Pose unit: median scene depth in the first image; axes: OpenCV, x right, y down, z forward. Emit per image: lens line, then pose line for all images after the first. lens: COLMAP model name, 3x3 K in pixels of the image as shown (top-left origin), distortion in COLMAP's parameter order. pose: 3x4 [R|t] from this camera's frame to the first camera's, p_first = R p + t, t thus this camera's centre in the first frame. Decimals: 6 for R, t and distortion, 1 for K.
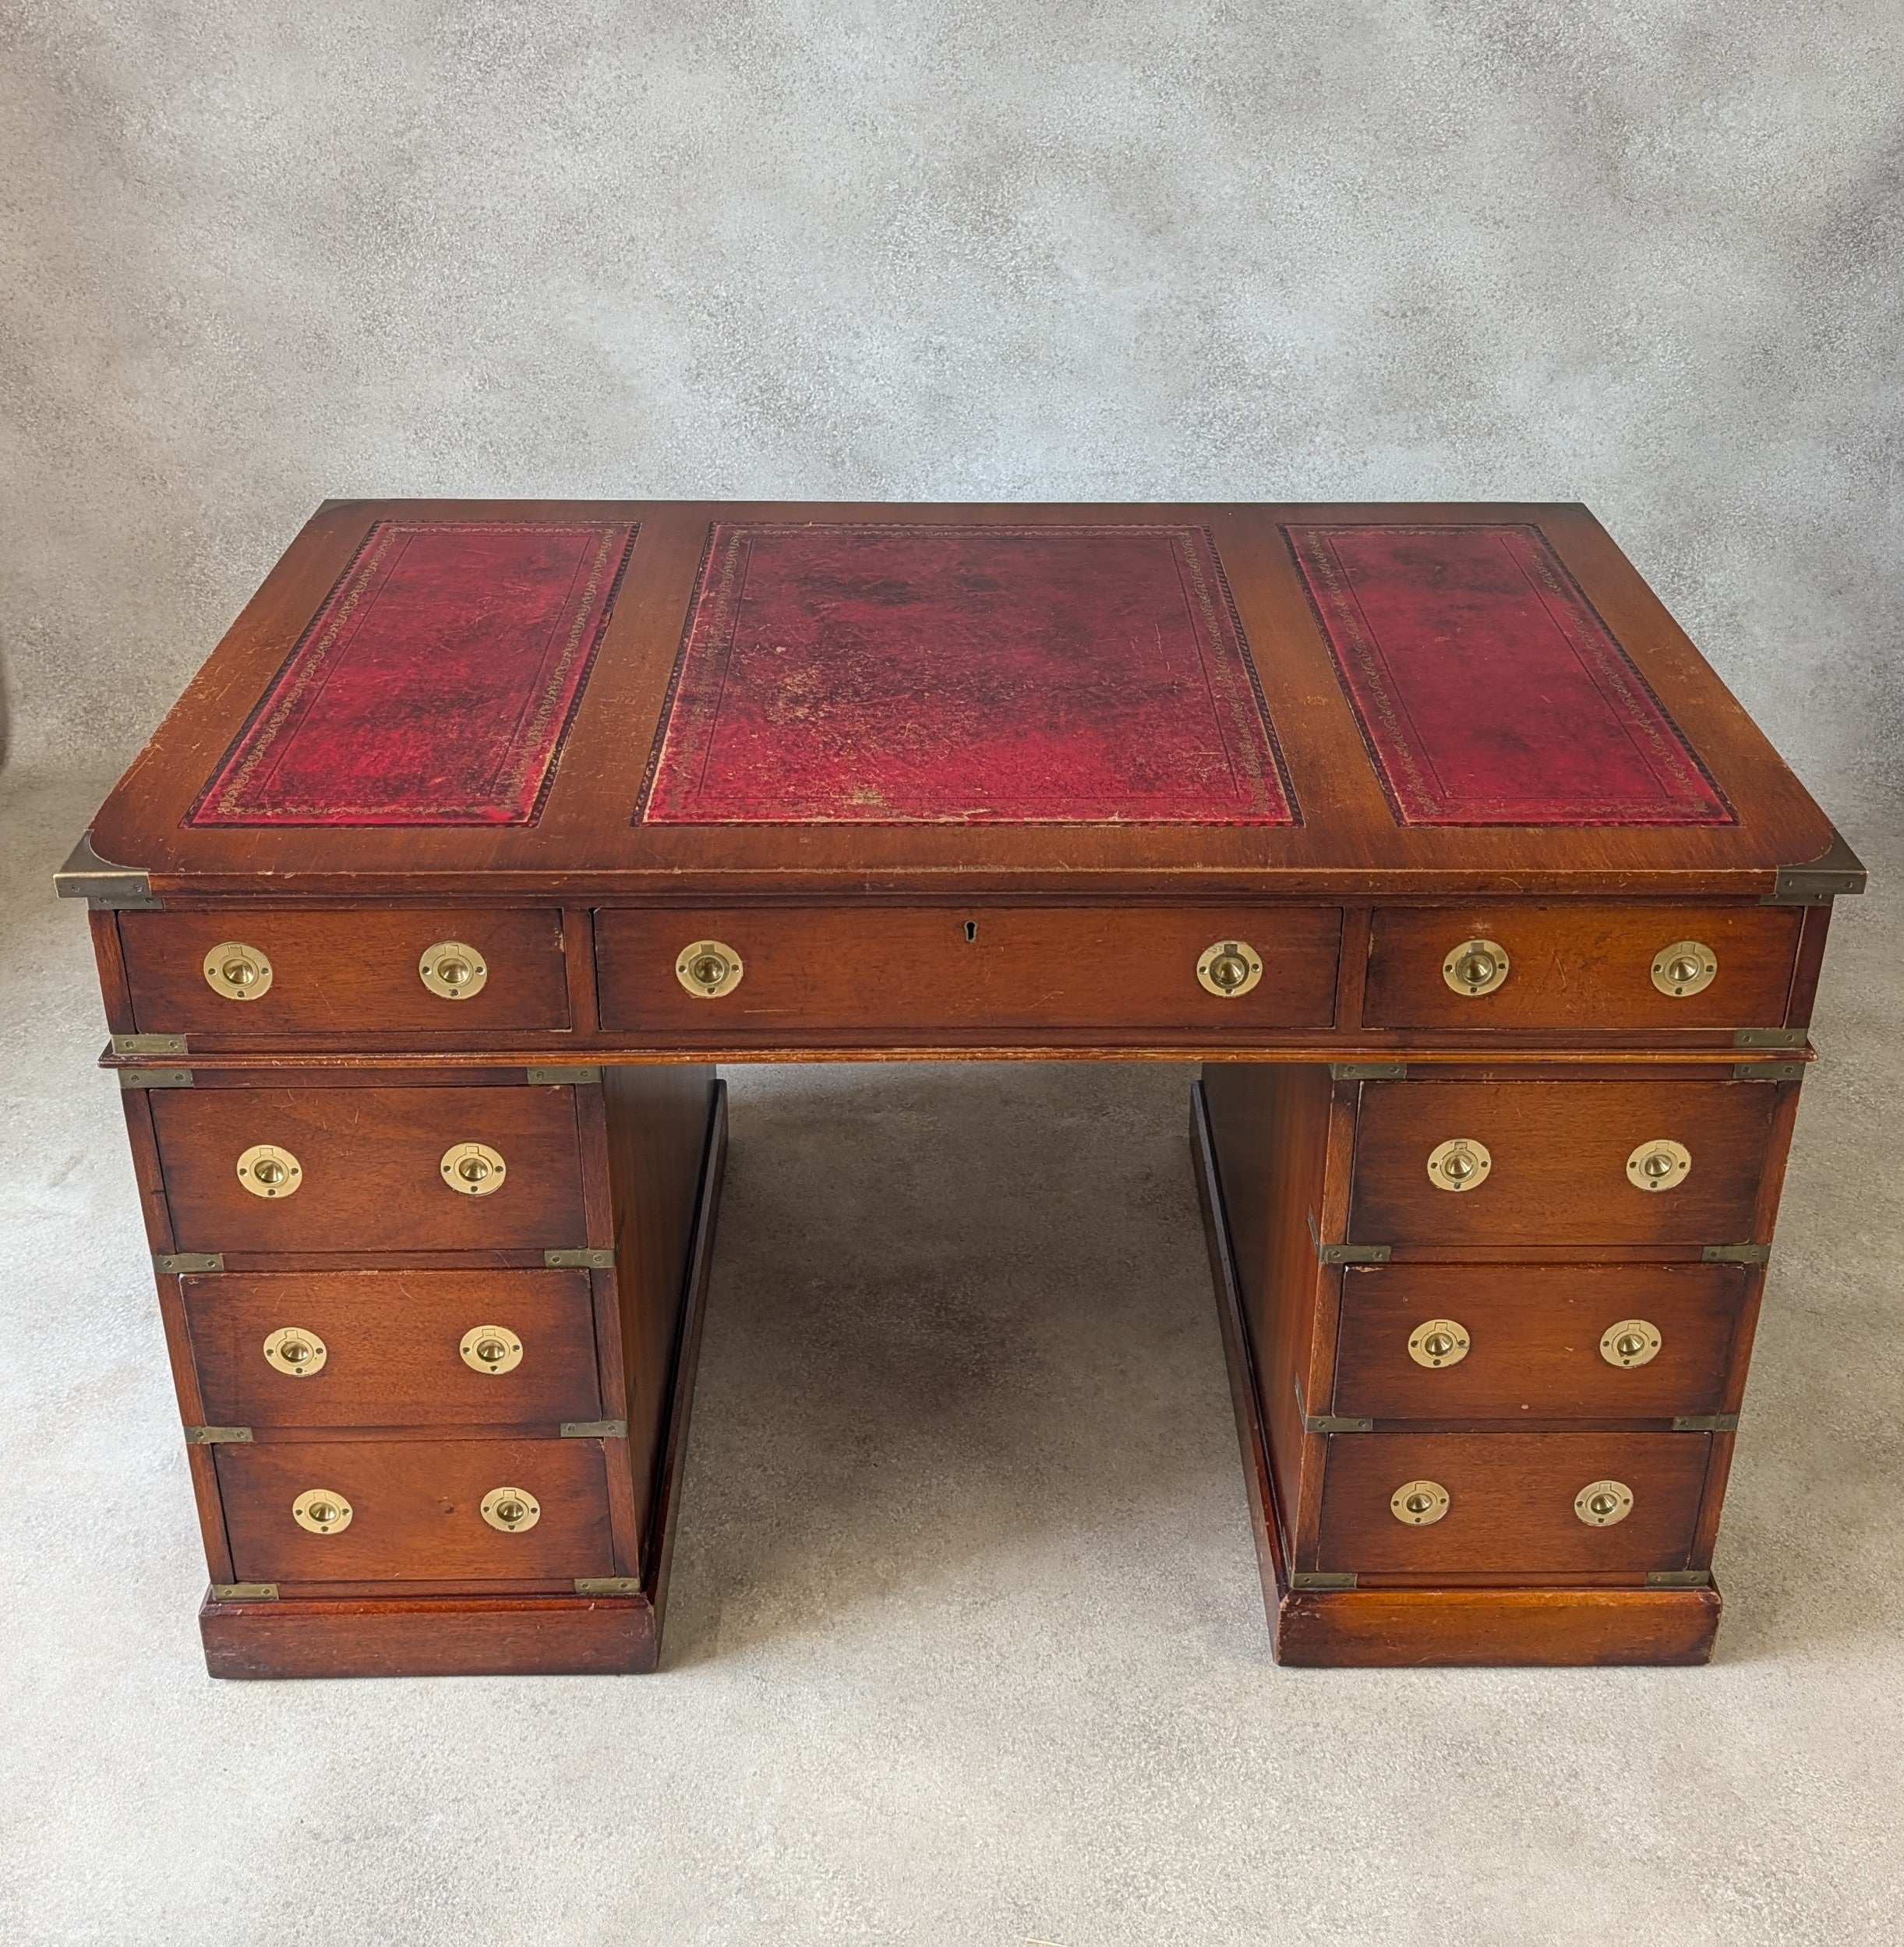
lens RADIAL K [[2297.1, 0, 996.2], [0, 2297.1, 737.9], [0, 0, 1]] dist [0.004067, 0.000000]
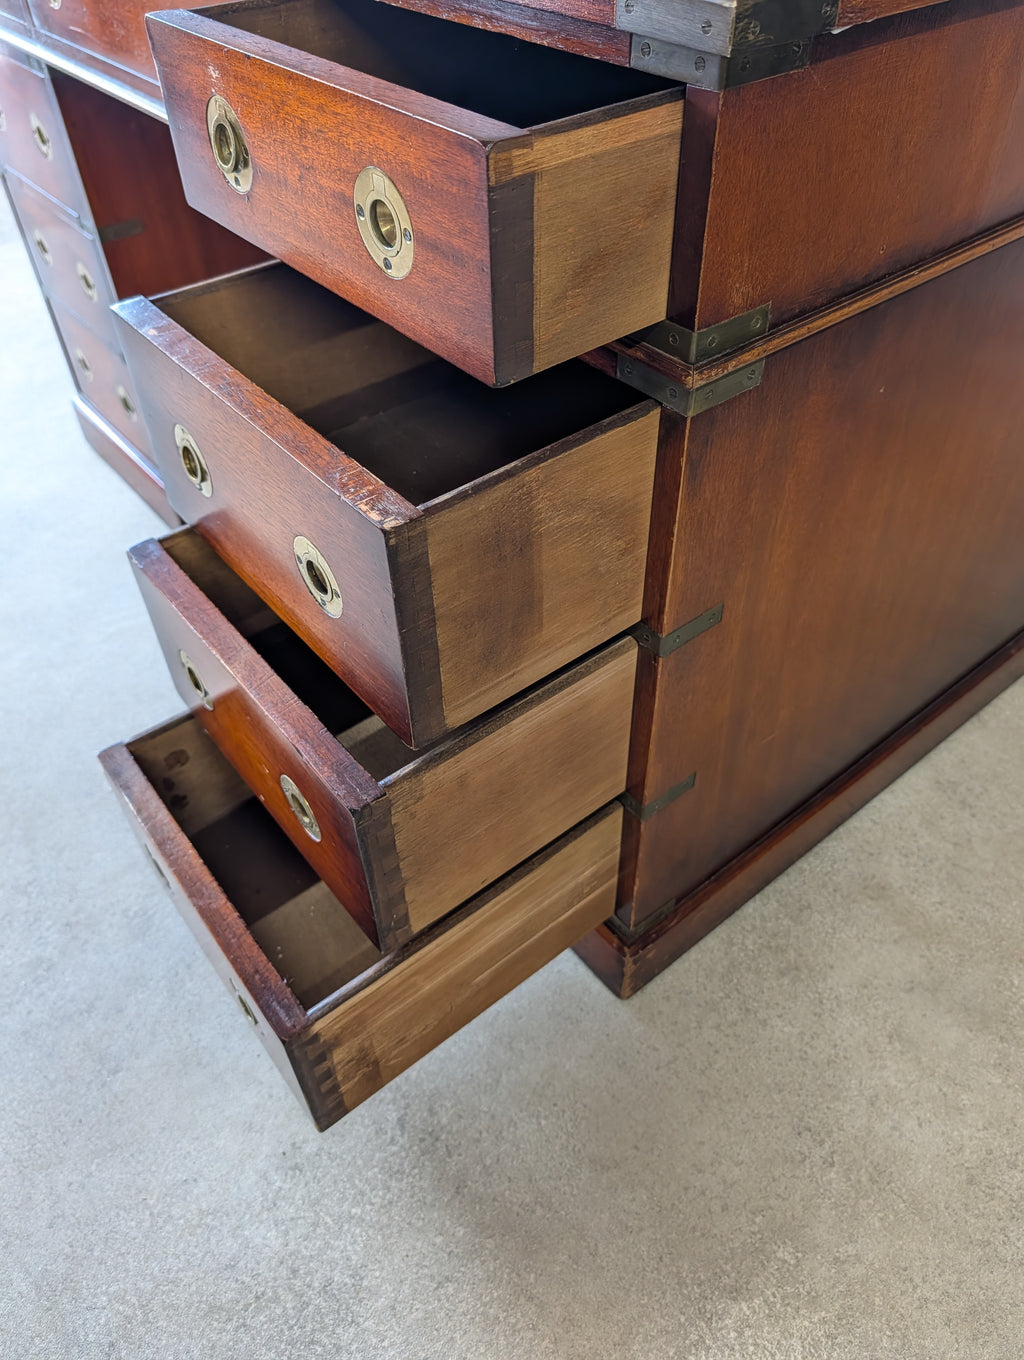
lens RADIAL K [[989.9, 0, 512.0], [0, 989.9, 658.5], [0, 0, 1]] dist [-0.000292, -0.007396]
pose [[0.613727, 0.523612, -0.590906, 0.488448], [-0.309038, 0.848041, 0.430490, 0.090443], [0.726522, -0.081591, 0.682282, 0.693332]]
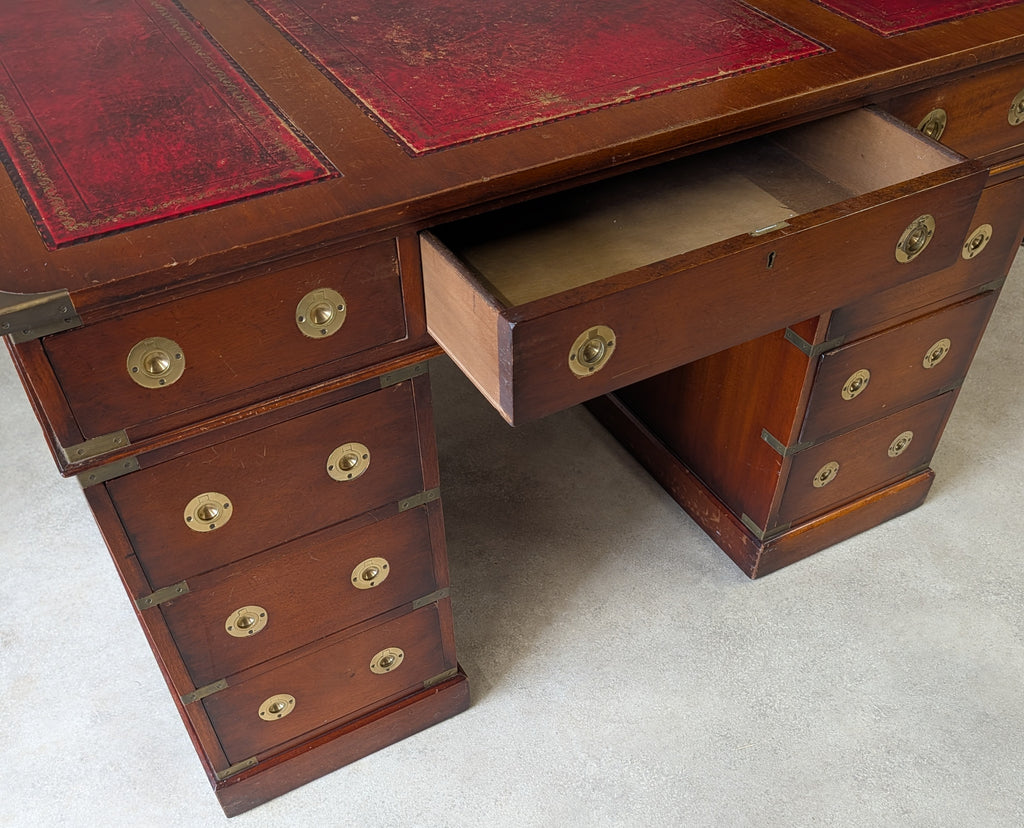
lens RADIAL K [[986.9, 0, 529.2], [0, 986.9, 663.2], [0, 0, 1]] dist [0.007315, 0.000000]
pose [[0.879970, -0.378844, 0.286583, -0.322297], [0.209450, 0.850920, 0.481732, 0.023723], [-0.426361, -0.363885, 0.828133, 0.381213]]
